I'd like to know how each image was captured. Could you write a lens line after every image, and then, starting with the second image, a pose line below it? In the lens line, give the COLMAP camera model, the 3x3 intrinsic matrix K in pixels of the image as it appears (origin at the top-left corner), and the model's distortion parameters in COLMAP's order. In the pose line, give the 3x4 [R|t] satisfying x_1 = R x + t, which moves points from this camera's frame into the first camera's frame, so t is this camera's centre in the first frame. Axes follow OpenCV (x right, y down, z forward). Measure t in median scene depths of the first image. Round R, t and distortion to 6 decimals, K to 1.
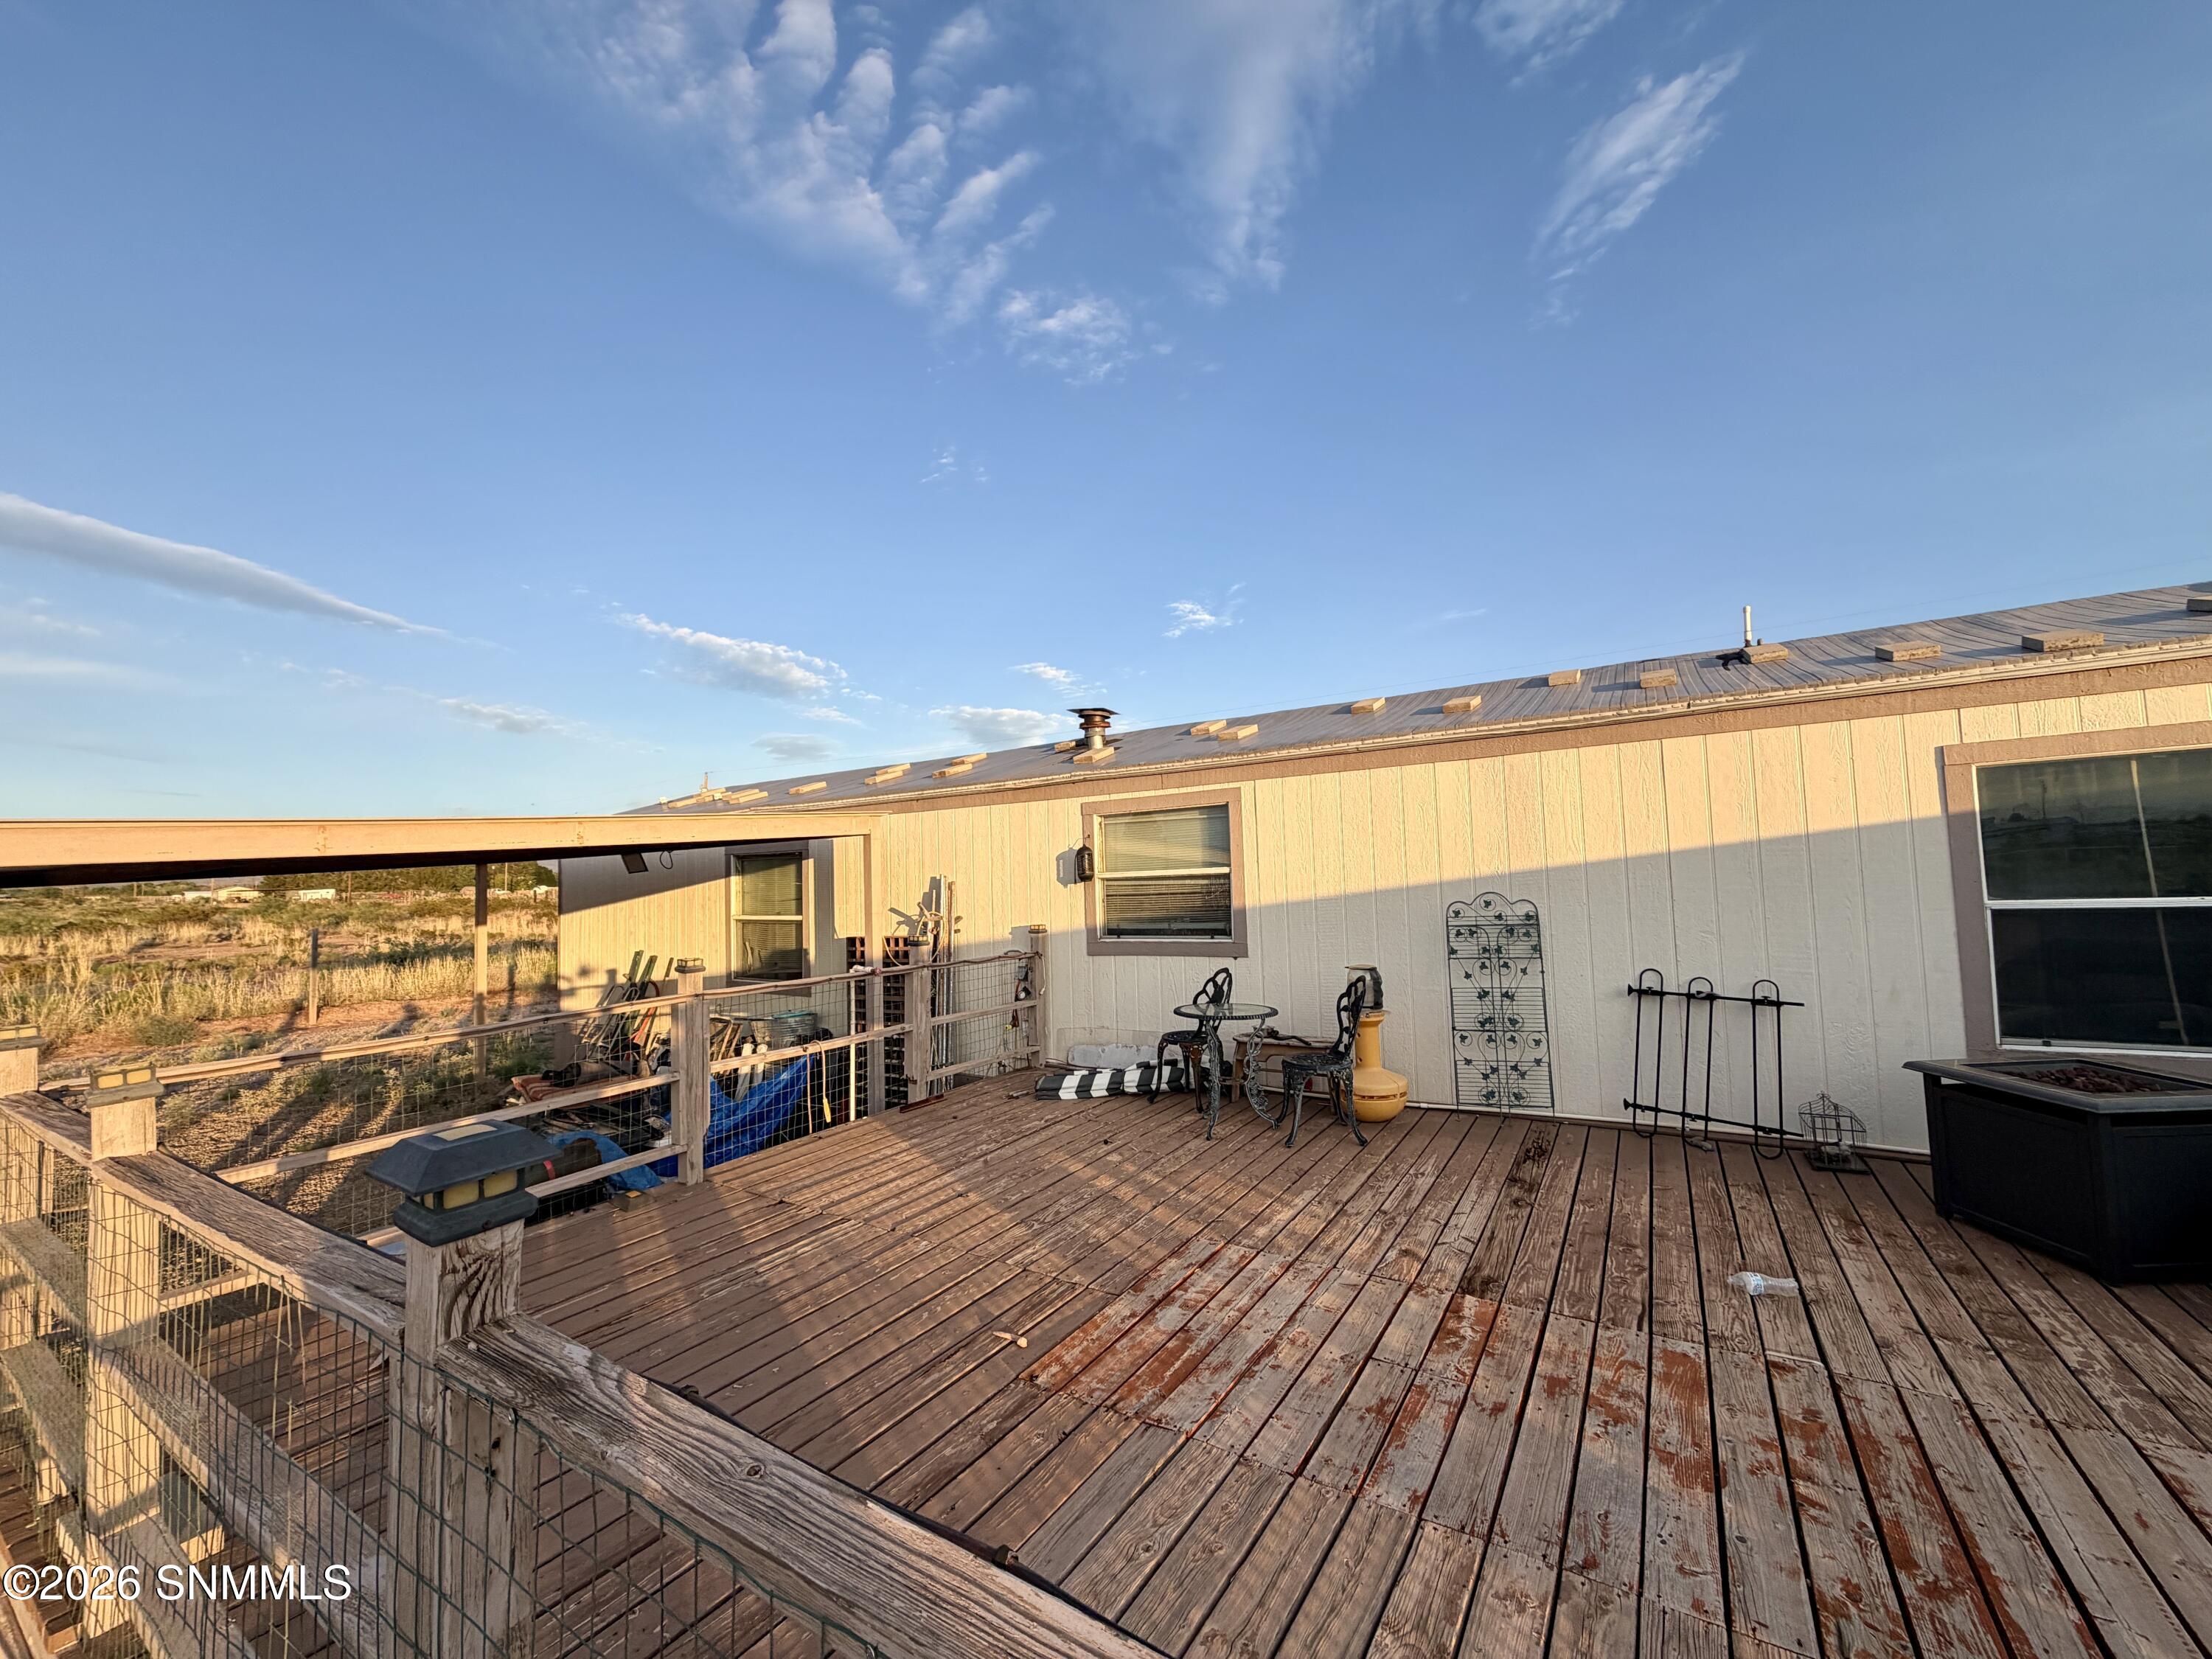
lens RADIAL K [[888.4, 0, 1103.7], [0, 888.4, 879.4], [0, 0, 1]] dist [-0.000783, -0.000103]
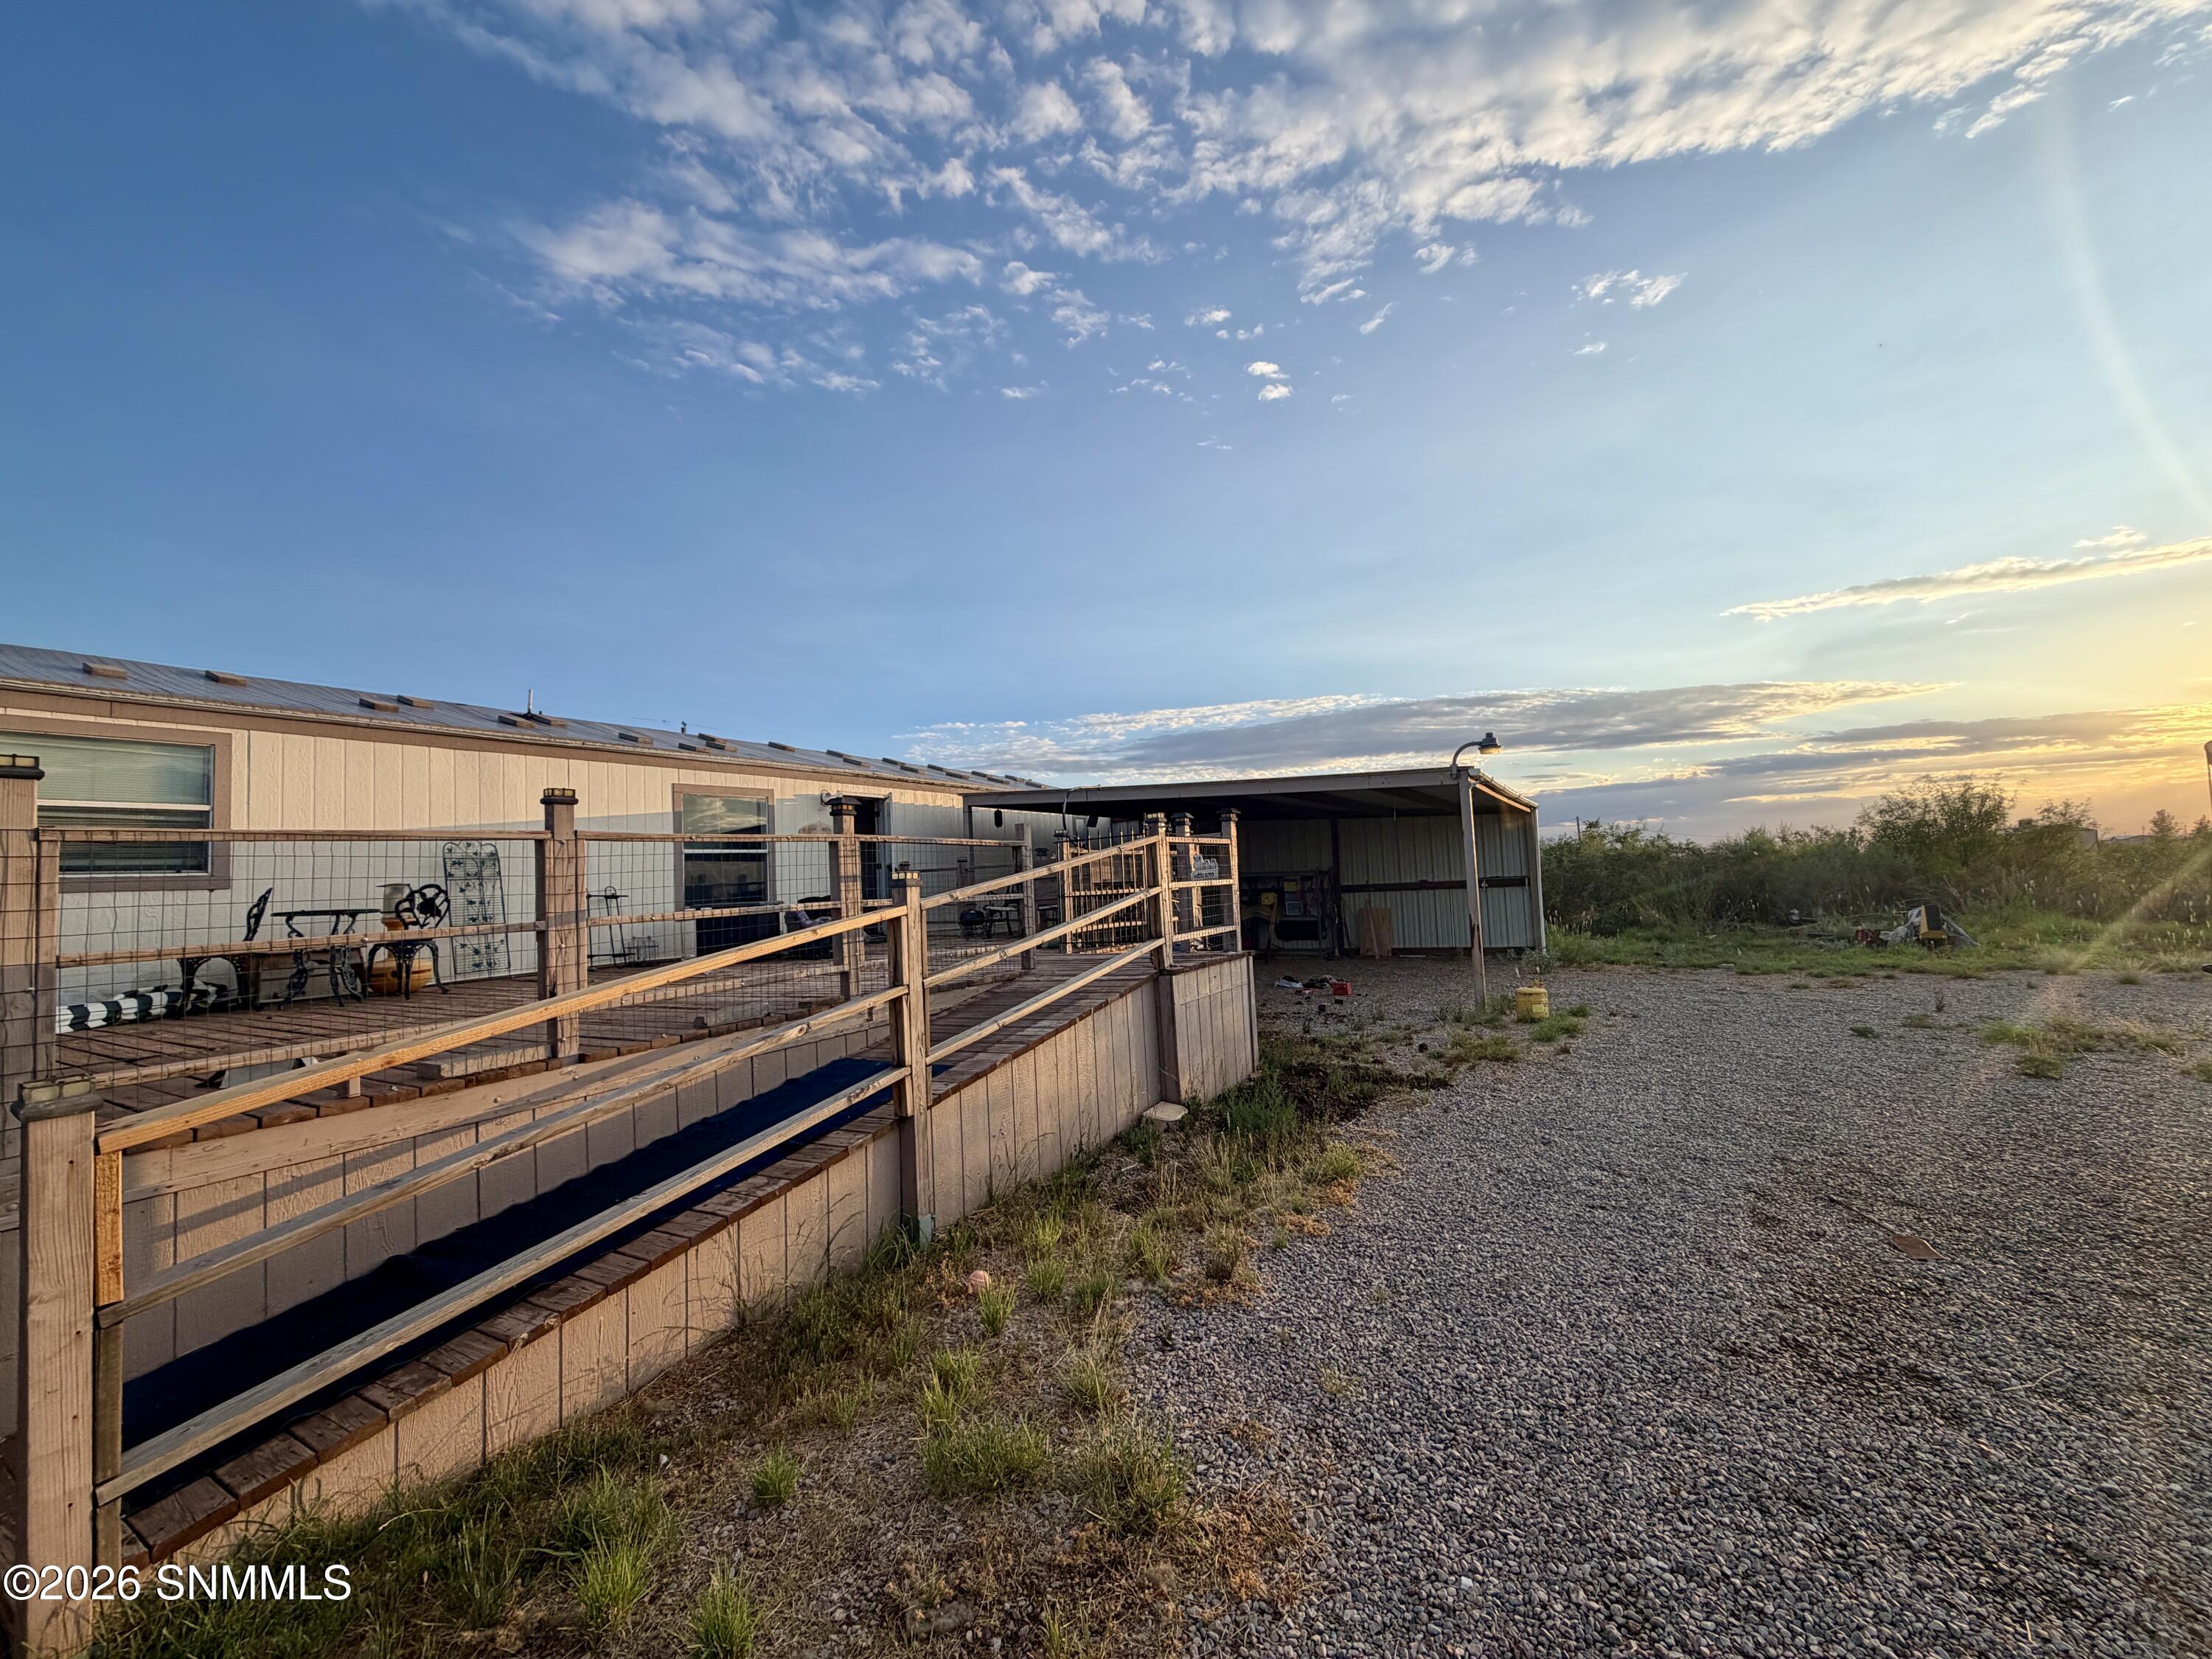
lens RADIAL K [[878.5, 0, 1101.1], [0, 878.5, 843.0], [0, 0, 1]] dist [0.002132, -0.000015]
pose [[-0.019210, 0.072512, 0.997183, -0.673167], [0.032039, 0.996899, -0.071874, 0.102544], [-0.999302, 0.030568, -0.021474, -0.043257]]
